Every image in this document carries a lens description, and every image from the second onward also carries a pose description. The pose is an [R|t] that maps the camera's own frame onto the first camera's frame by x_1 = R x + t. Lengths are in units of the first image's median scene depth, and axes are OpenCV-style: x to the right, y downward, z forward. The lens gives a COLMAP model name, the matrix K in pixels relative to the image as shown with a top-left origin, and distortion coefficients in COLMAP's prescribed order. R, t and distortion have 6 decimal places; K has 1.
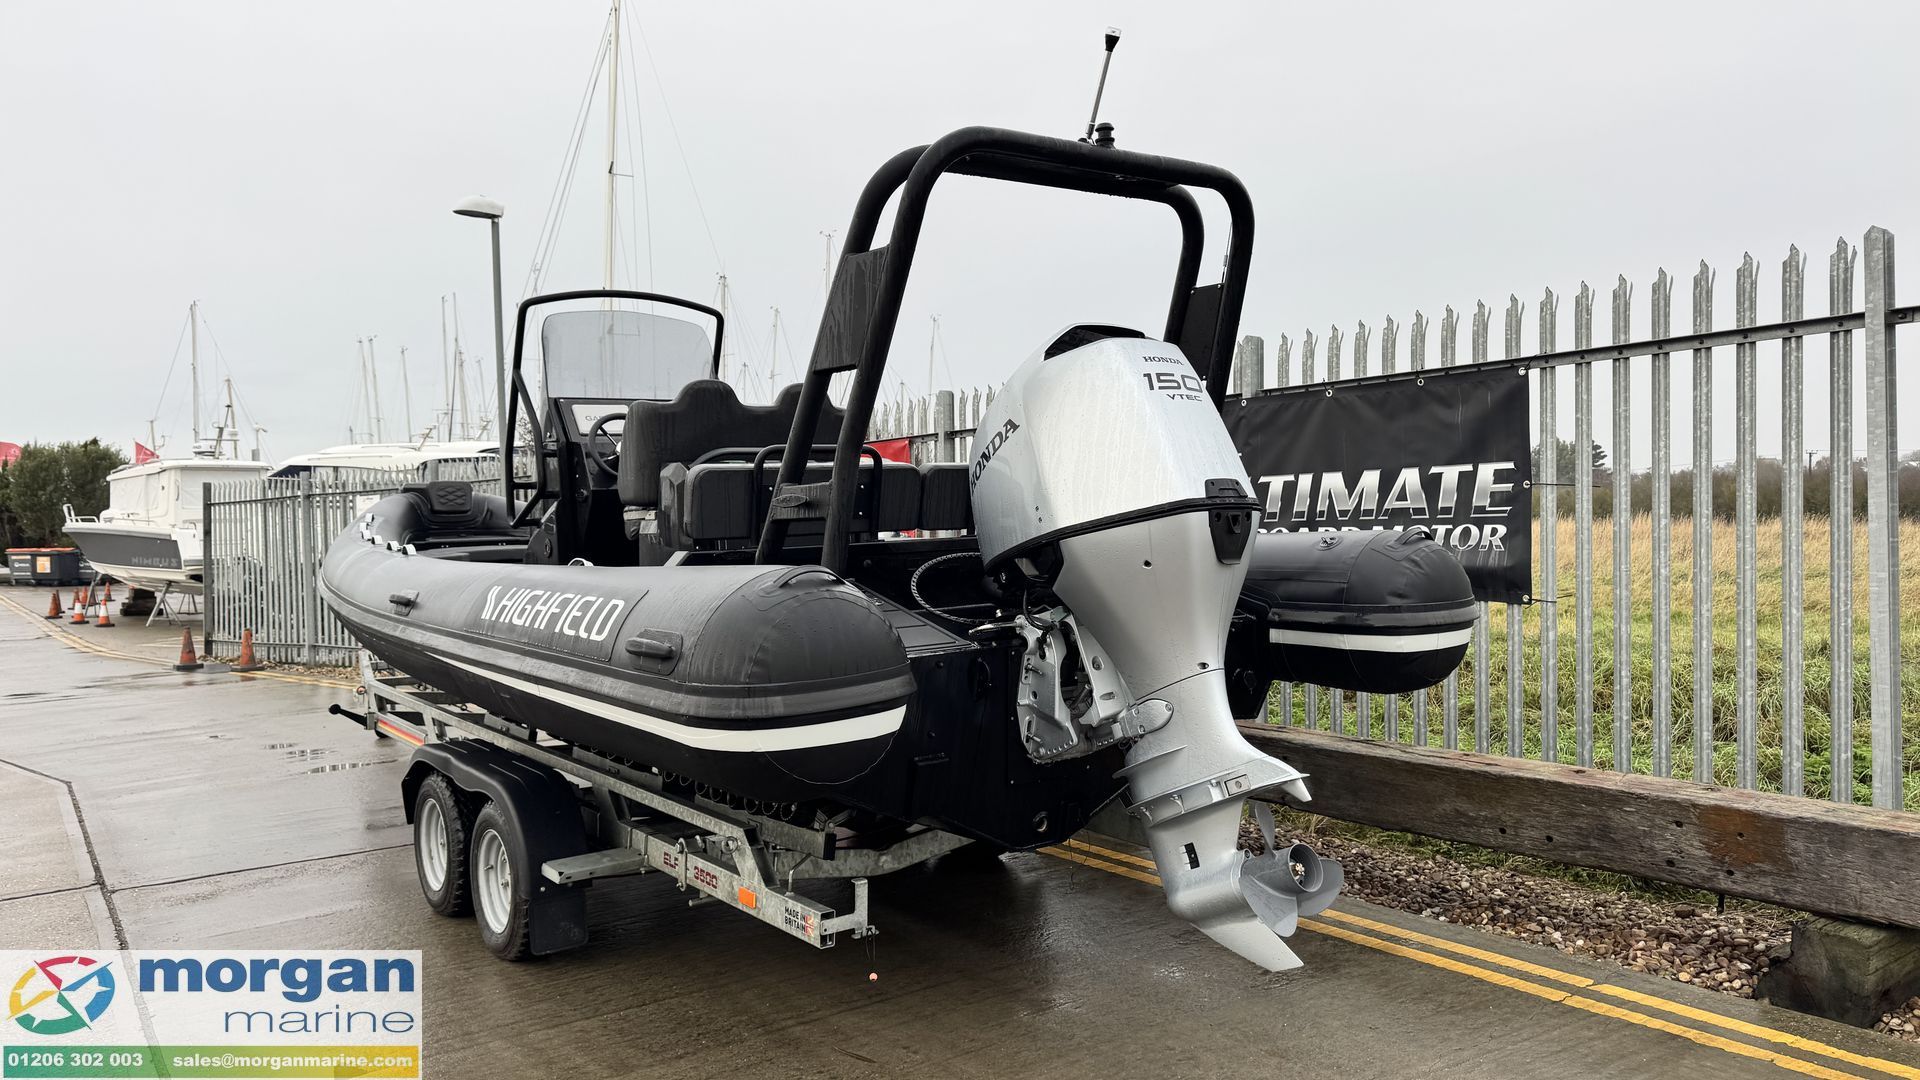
lens RADIAL K [[1318.4, 0, 960.0], [0, 1318.4, 540.0], [0, 0, 1]] dist [0.002144, -0.000259]
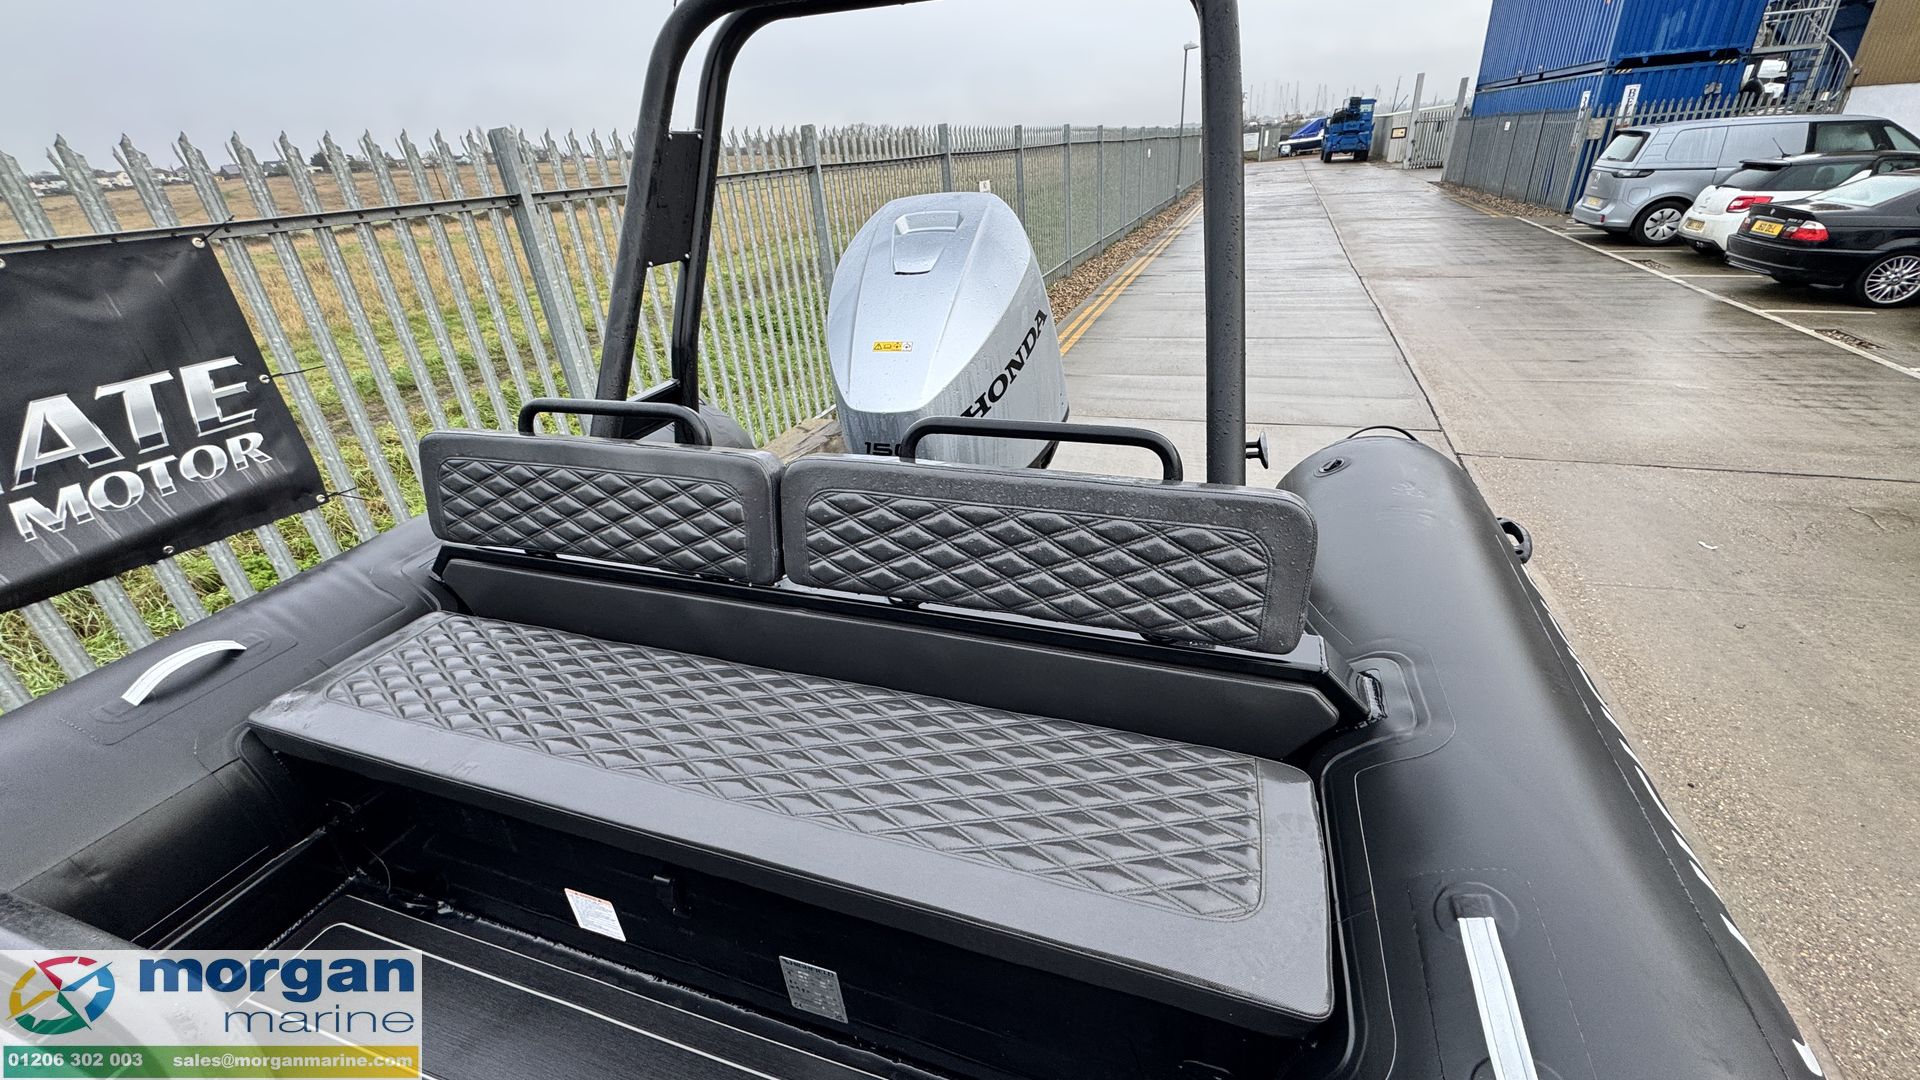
lens RADIAL K [[760.2, 0, 960.0], [0, 760.2, 540.0], [0, 0, 1]] dist [-0.003410, 0.000072]
pose [[-0.556414, -0.315548, 0.768657, -0.233683], [0.096962, 0.894105, 0.437235, -0.112937], [-0.825228, 0.317814, -0.466897, 0.817416]]
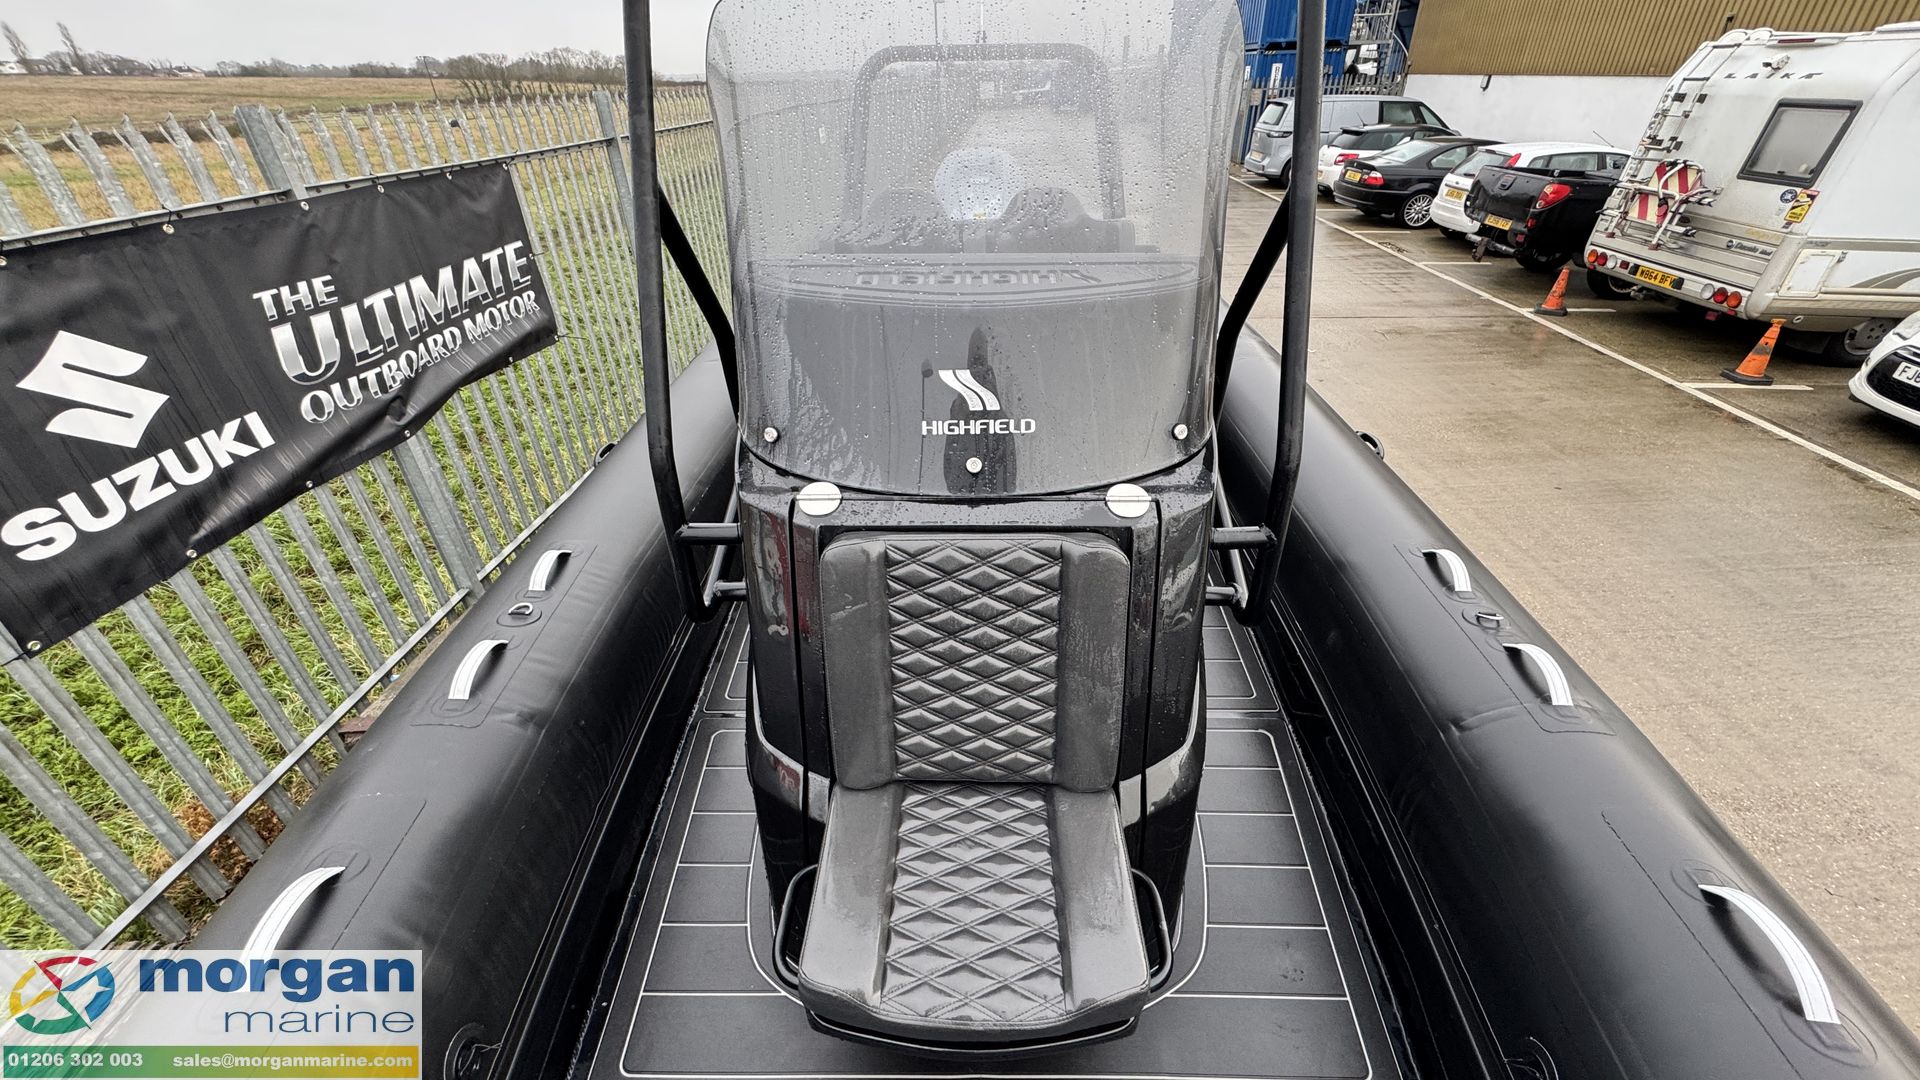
lens RADIAL K [[760.2, 0, 960.0], [0, 760.2, 540.0], [0, 0, 1]] dist [-0.003410, 0.000072]
pose [[-0.781893, -0.279831, 0.557080, -0.422277], [0.060009, 0.855664, 0.514041, -0.157904], [-0.620518, 0.435355, -0.652245, 1.266177]]
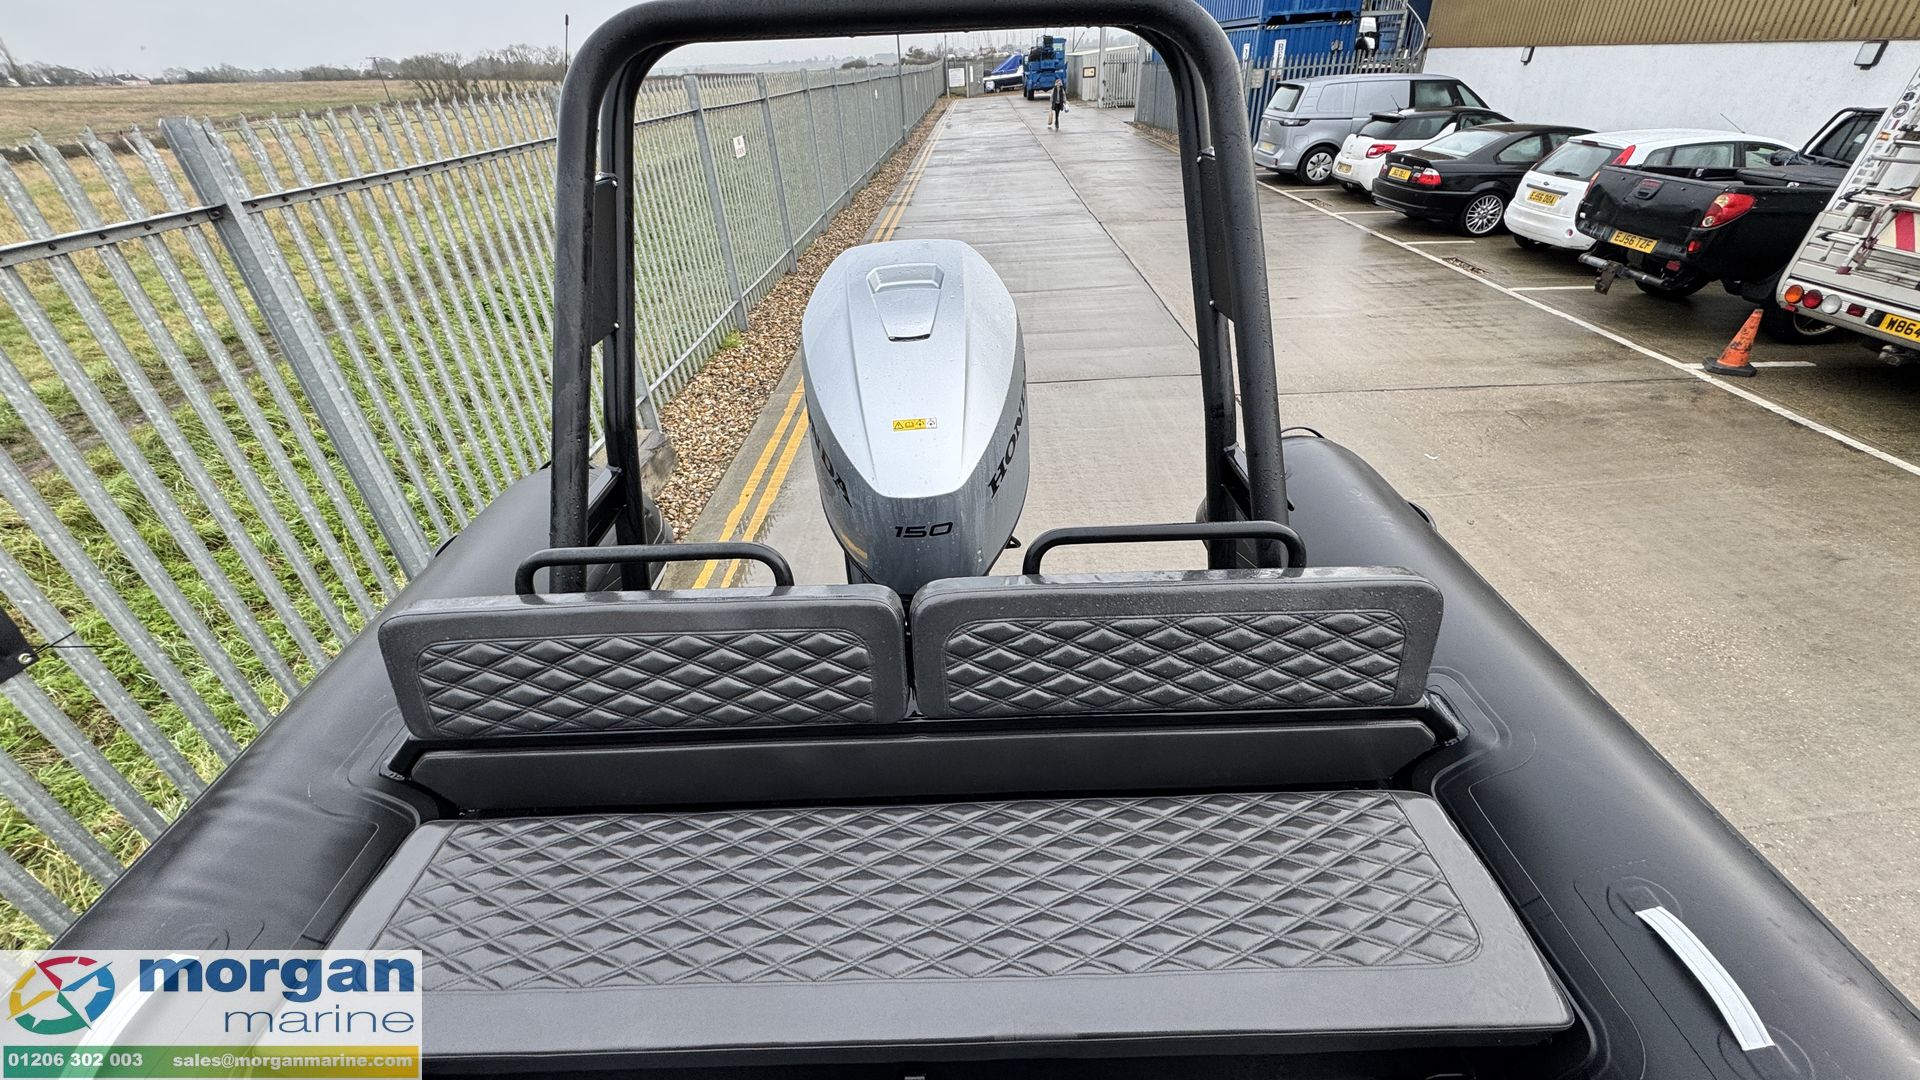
lens RADIAL K [[760.2, 0, 960.0], [0, 760.2, 540.0], [0, 0, 1]] dist [-0.003410, 0.000072]
pose [[-0.801048, -0.257745, 0.540268, -0.144883], [0.082649, 0.846286, 0.526279, -0.162082], [-0.592867, 0.466227, -0.656613, 0.869359]]
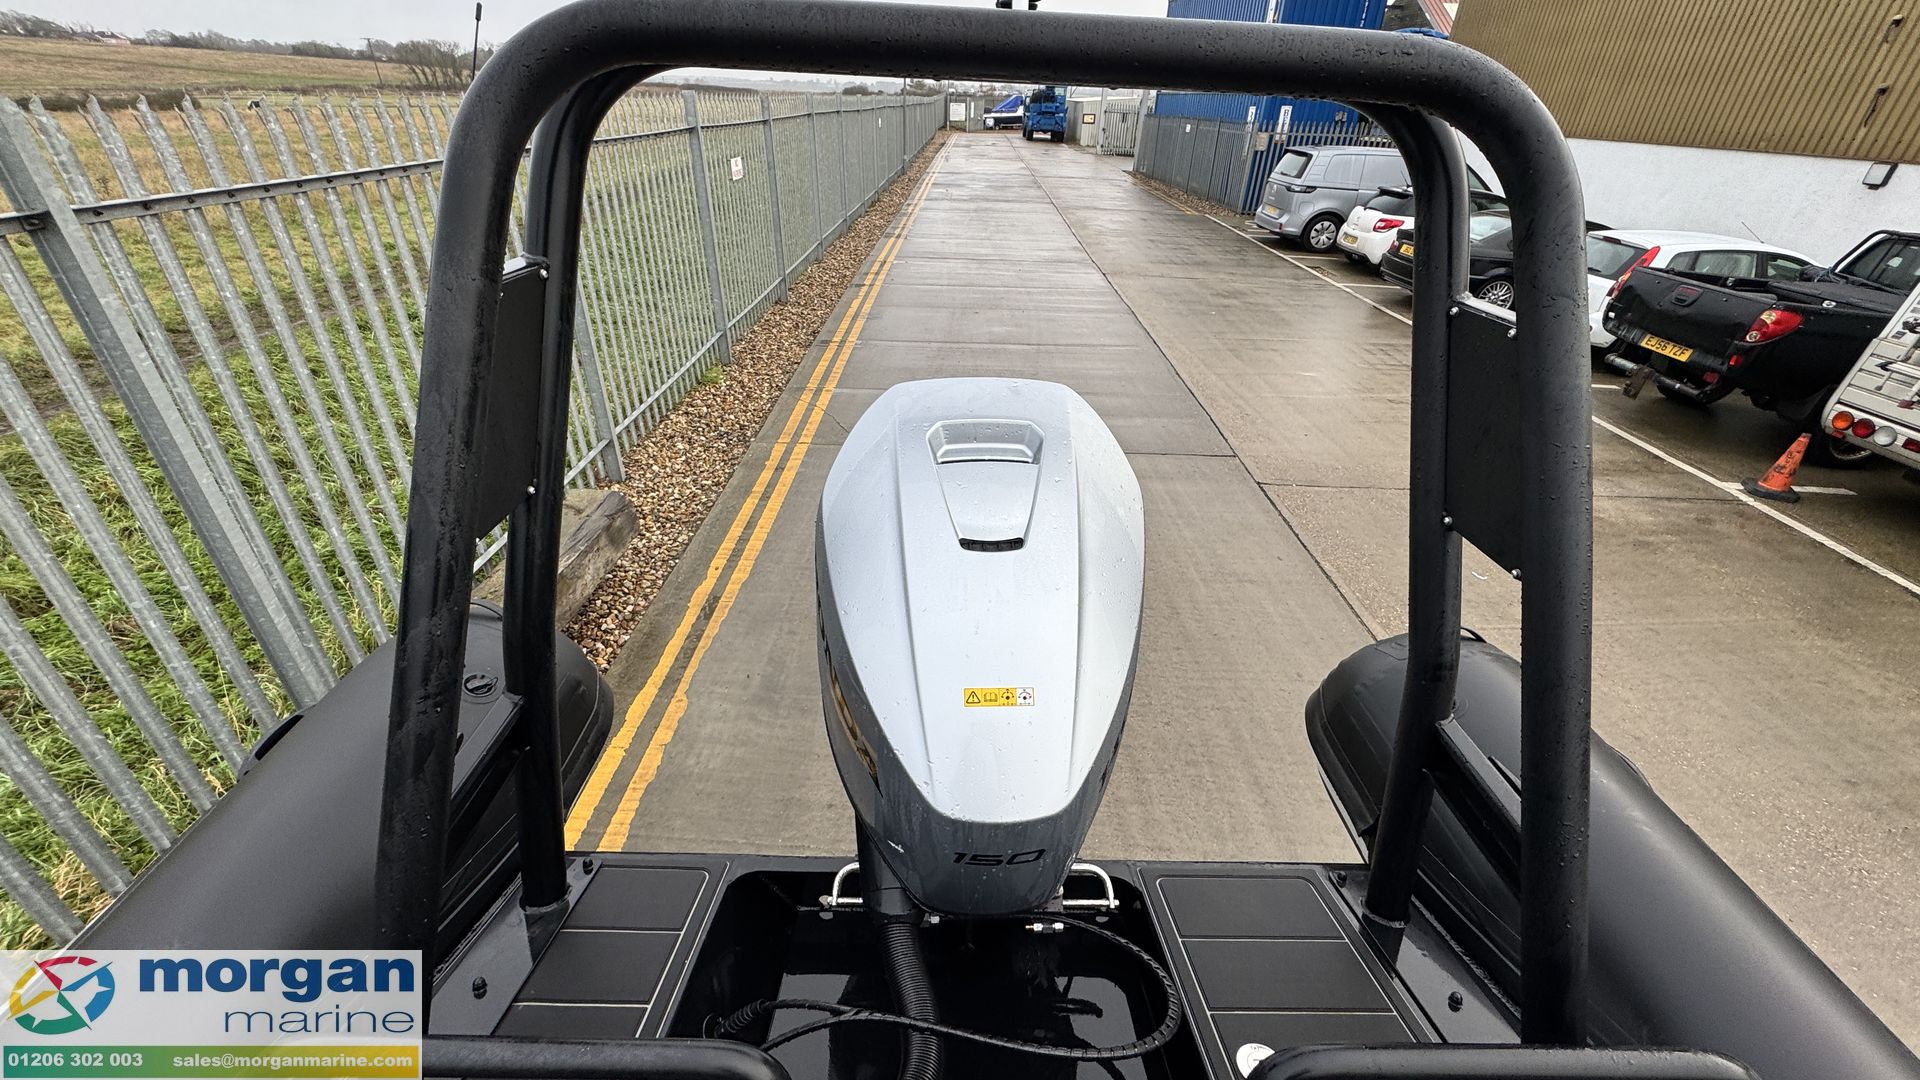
lens RADIAL K [[760.2, 0, 960.0], [0, 760.2, 540.0], [0, 0, 1]] dist [-0.003410, 0.000072]
pose [[-0.804486, -0.293569, 0.516352, -0.043832], [0.004440, 0.866324, 0.499462, -0.170311], [-0.593955, 0.404103, -0.695642, 0.789440]]
